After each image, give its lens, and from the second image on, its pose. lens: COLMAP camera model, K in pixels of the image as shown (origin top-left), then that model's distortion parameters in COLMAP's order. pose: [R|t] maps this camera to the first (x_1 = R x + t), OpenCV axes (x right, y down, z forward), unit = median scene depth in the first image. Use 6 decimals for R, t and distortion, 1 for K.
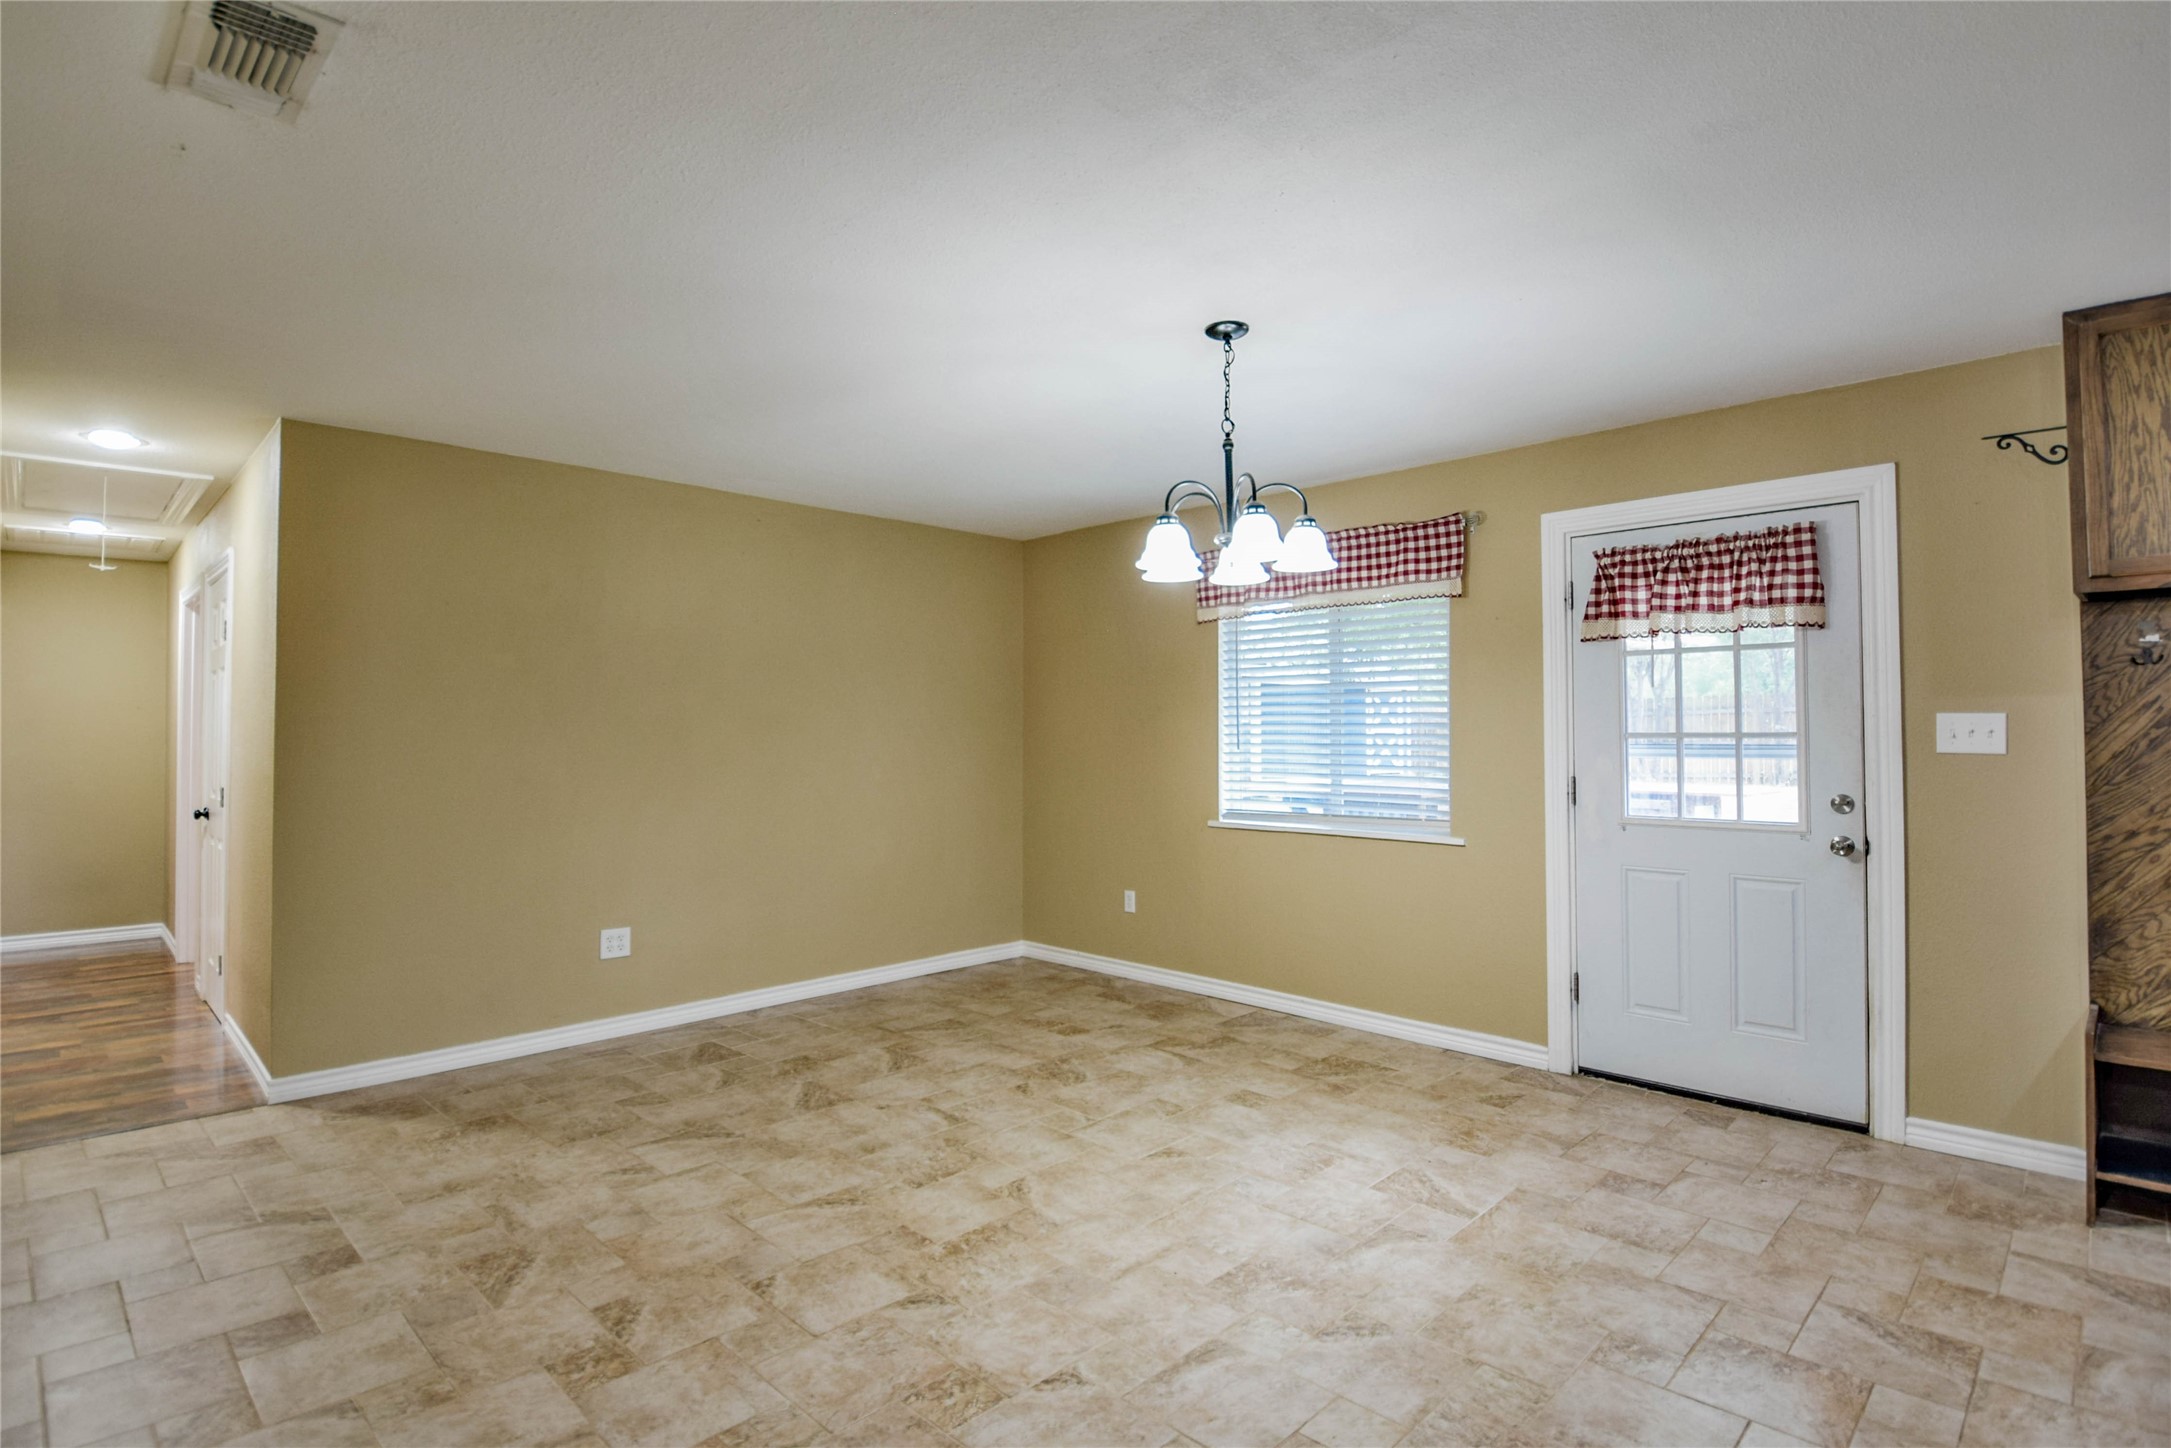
lens RADIAL K [[1082.2, 0, 1081.3], [0, 1082.2, 722.3], [0, 0, 1]] dist [0.014803, -0.024446]
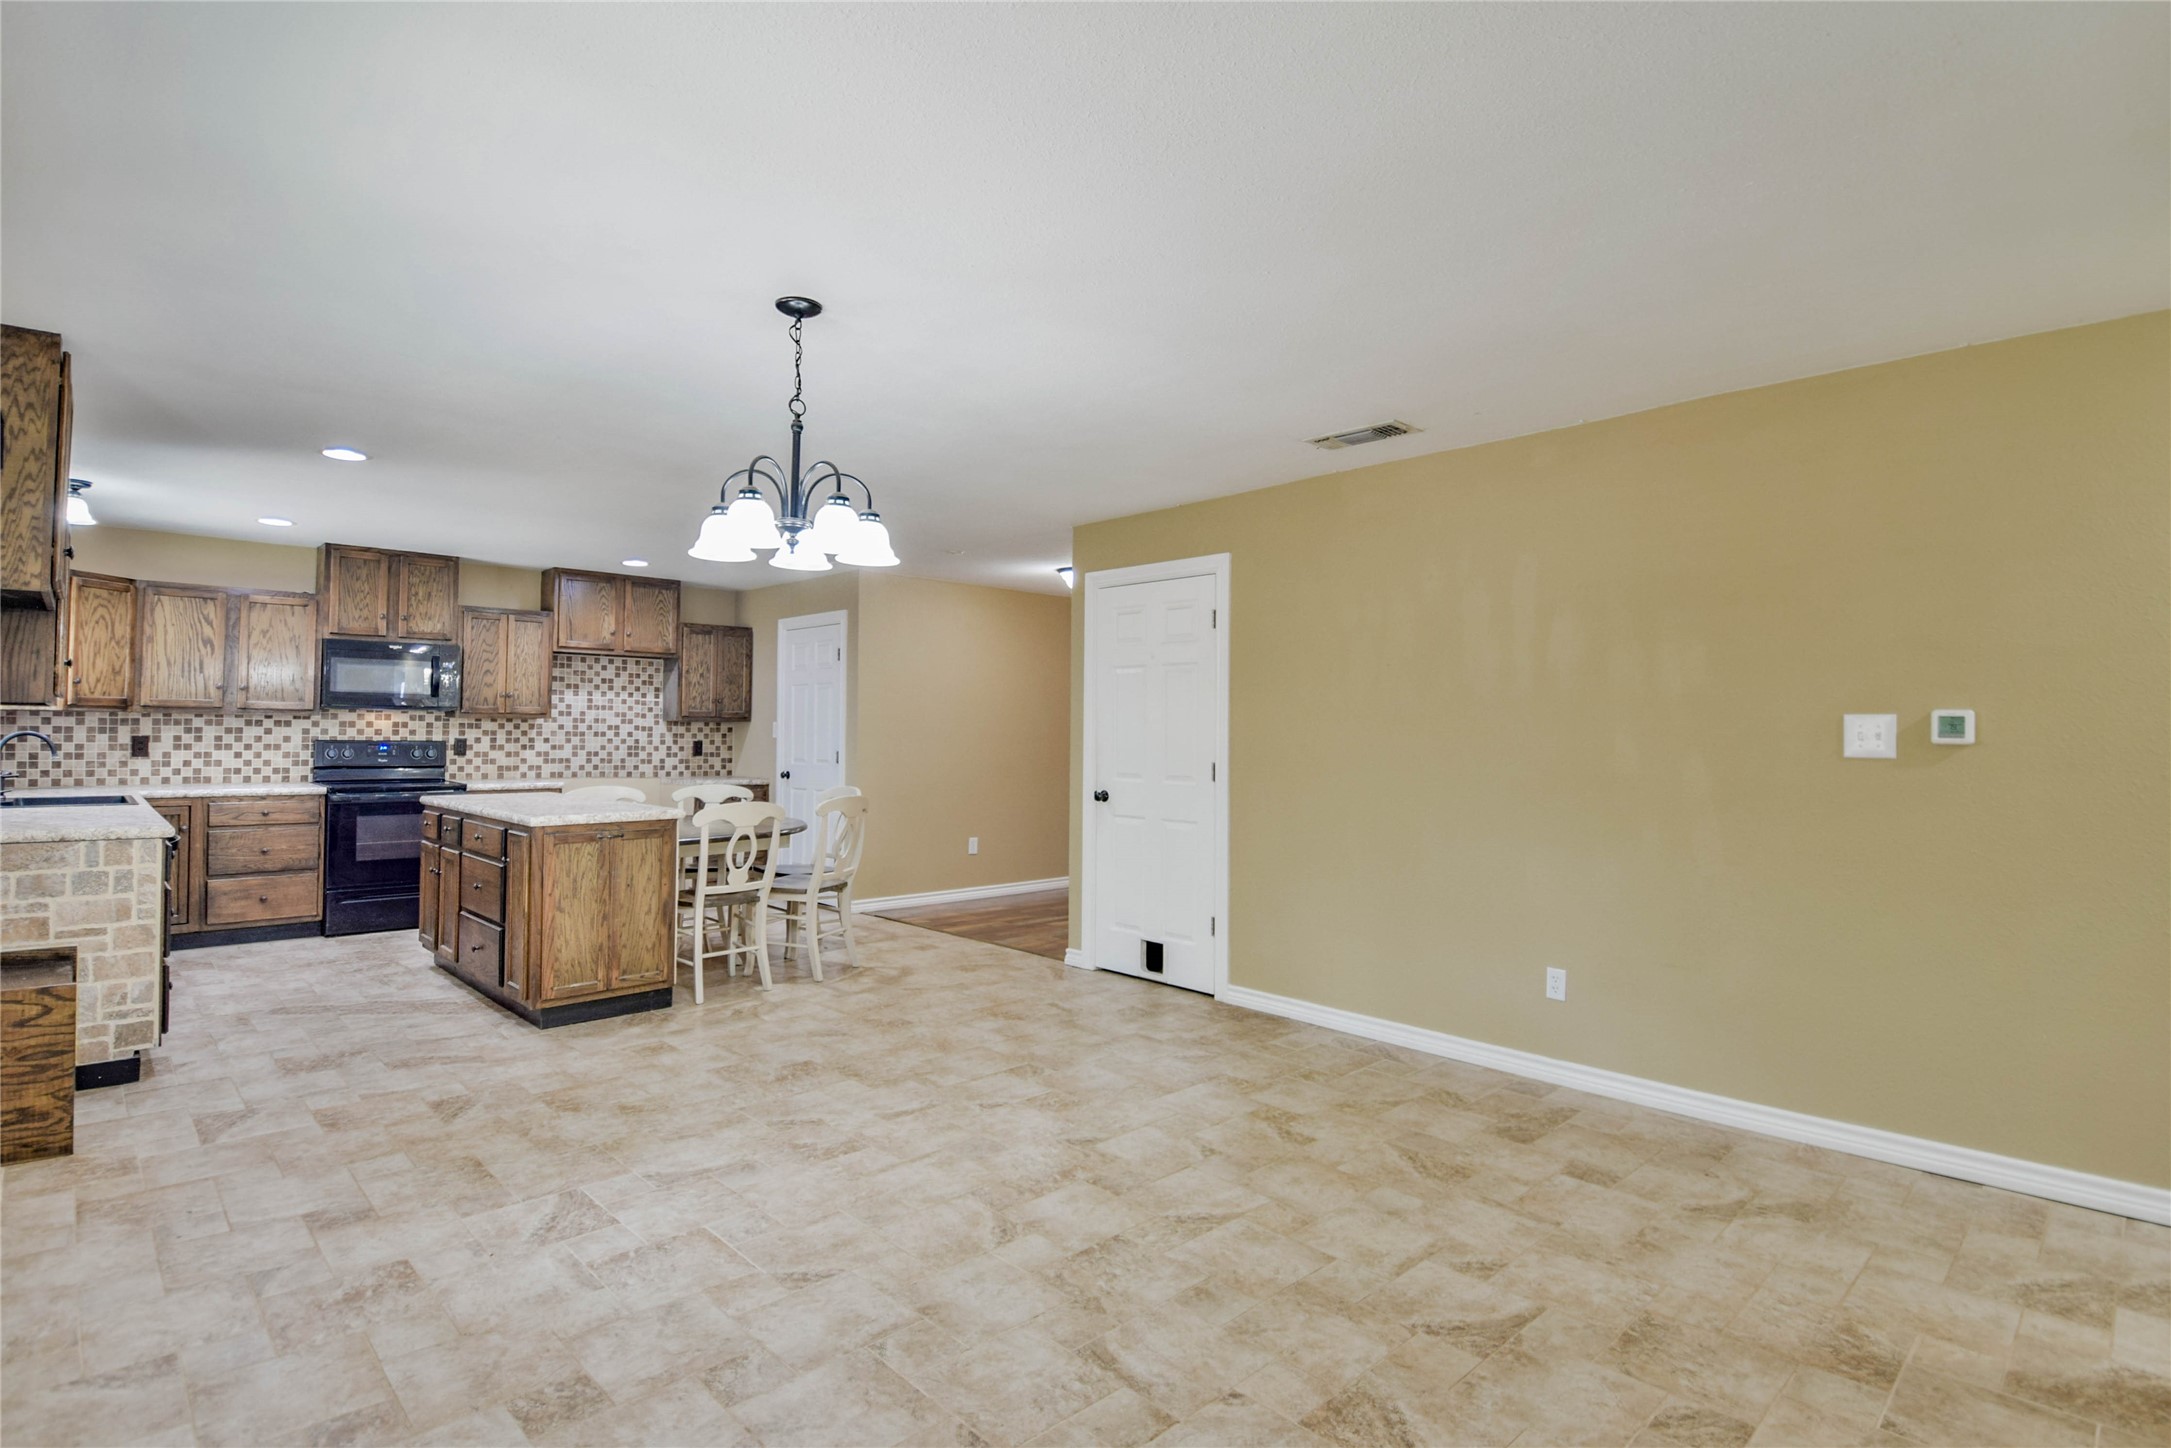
lens RADIAL K [[1082.2, 0, 1082.7], [0, 1082.2, 704.1], [0, 0, 1]] dist [0.014803, -0.024446]
pose [[-0.999542, -0.004735, 0.029900, -0.145473], [-0.005922, 0.999193, -0.039730, 0.027639], [-0.029688, -0.039889, -0.998763, 1.891643]]
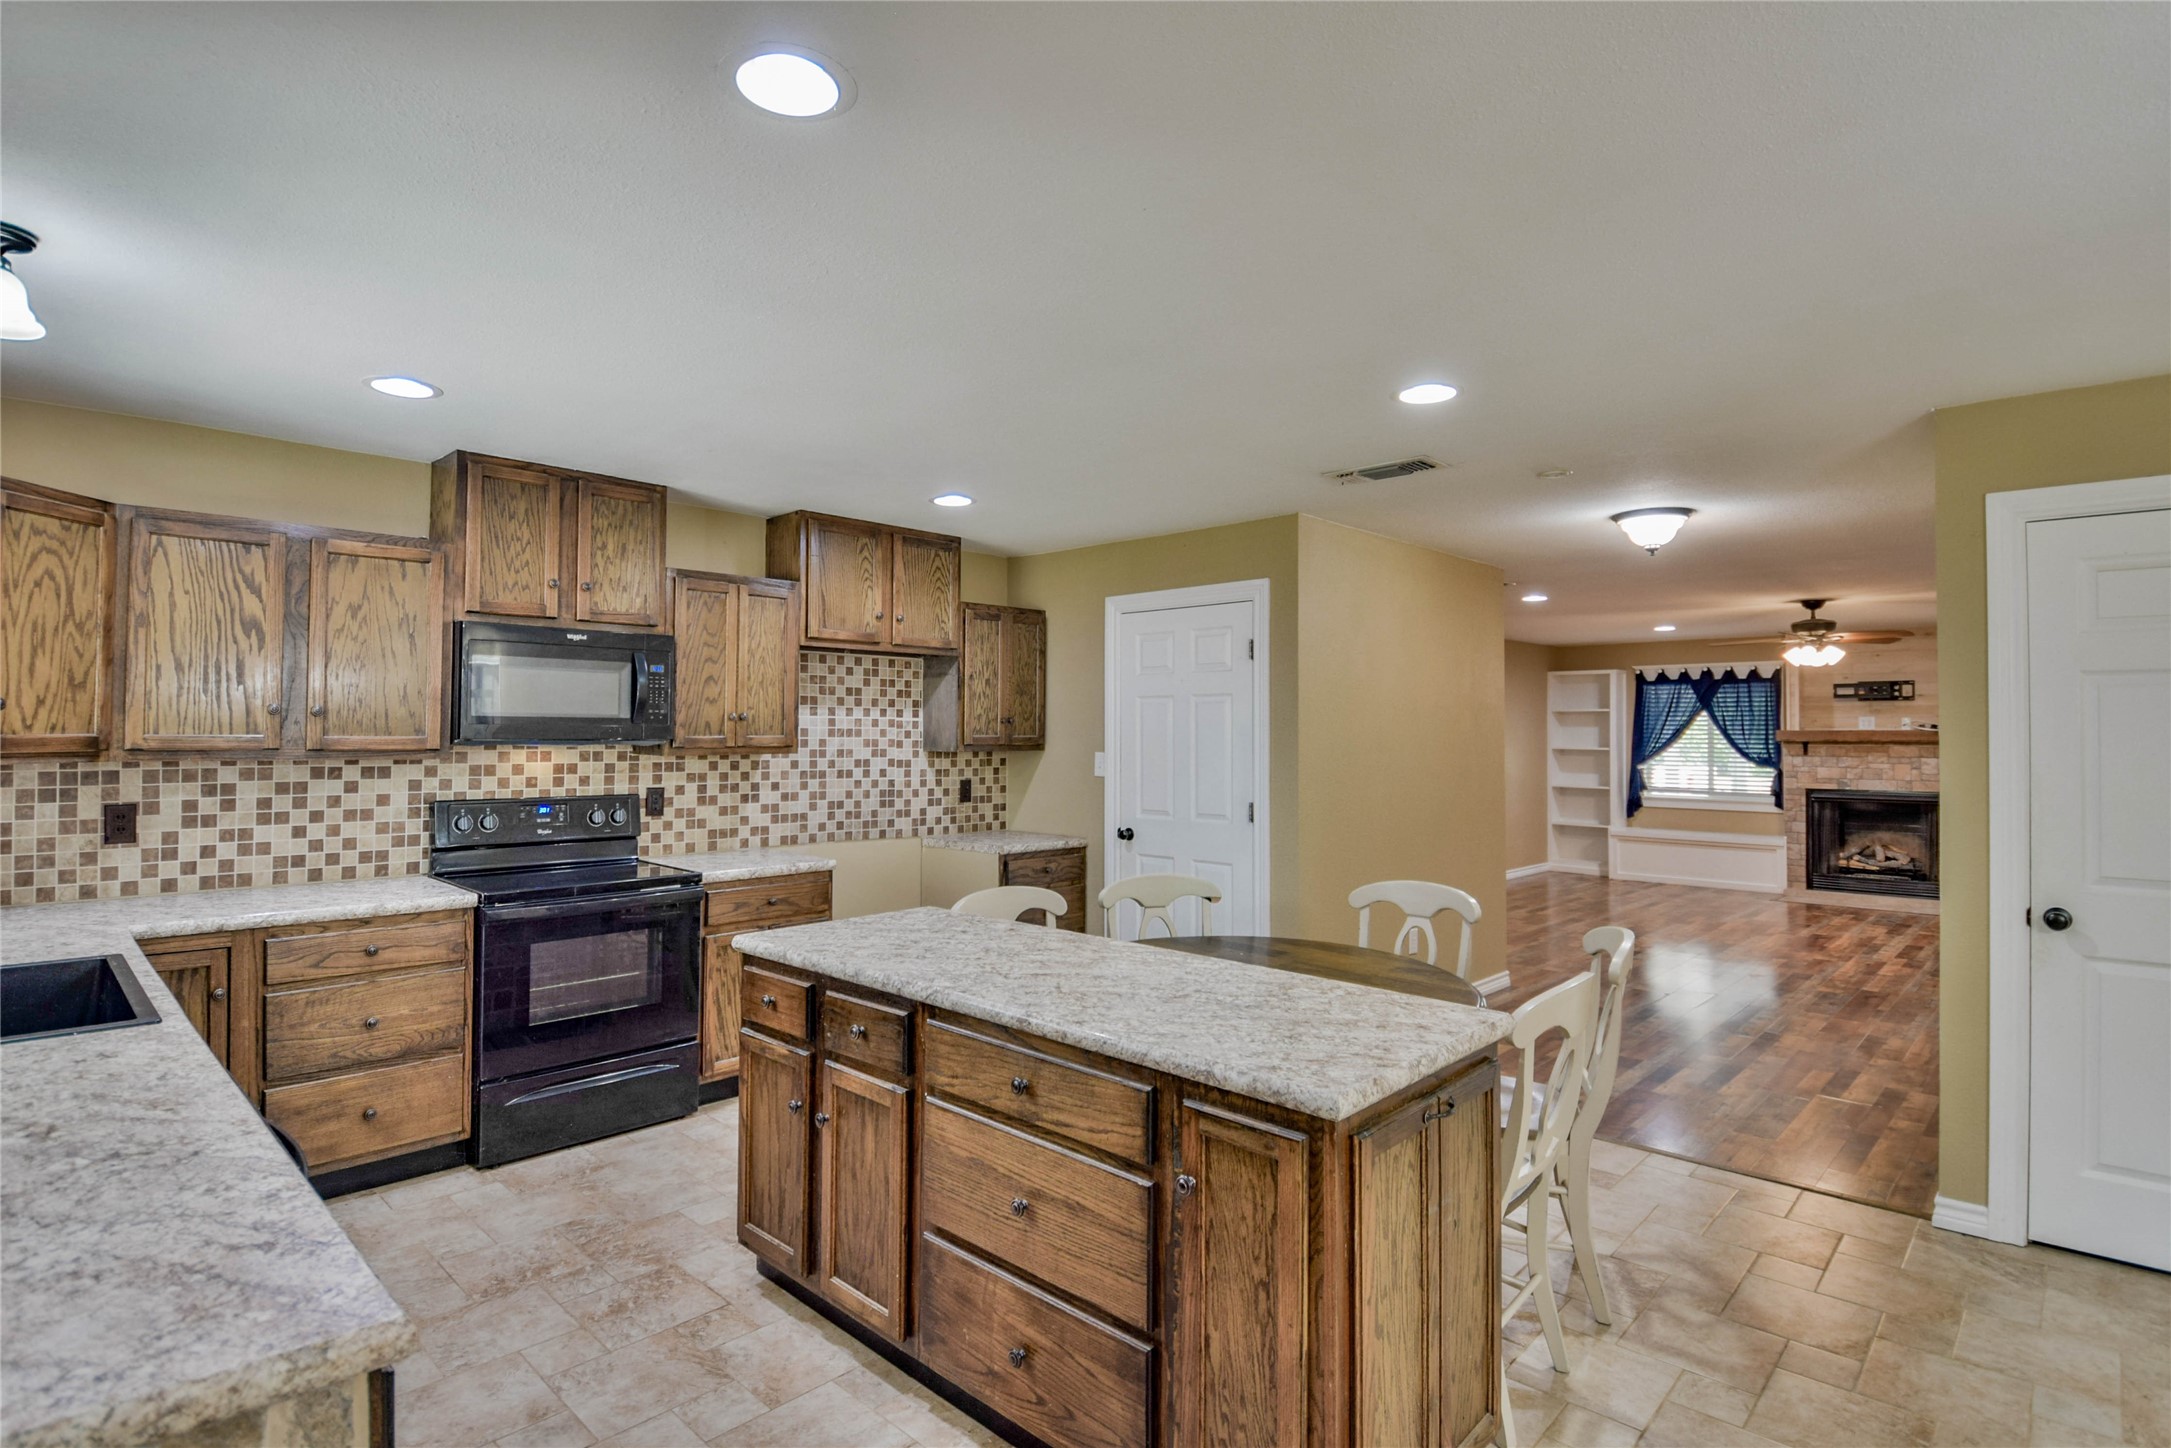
lens RADIAL K [[1082.2, 0, 1089.2], [0, 1082.2, 705.0], [0, 0, 1]] dist [0.014803, -0.024446]
pose [[-0.999782, -0.002933, -0.020674, 0.755351], [-0.002194, 0.999361, -0.035685, -0.045135], [0.020765, -0.035632, -0.999149, 0.998715]]
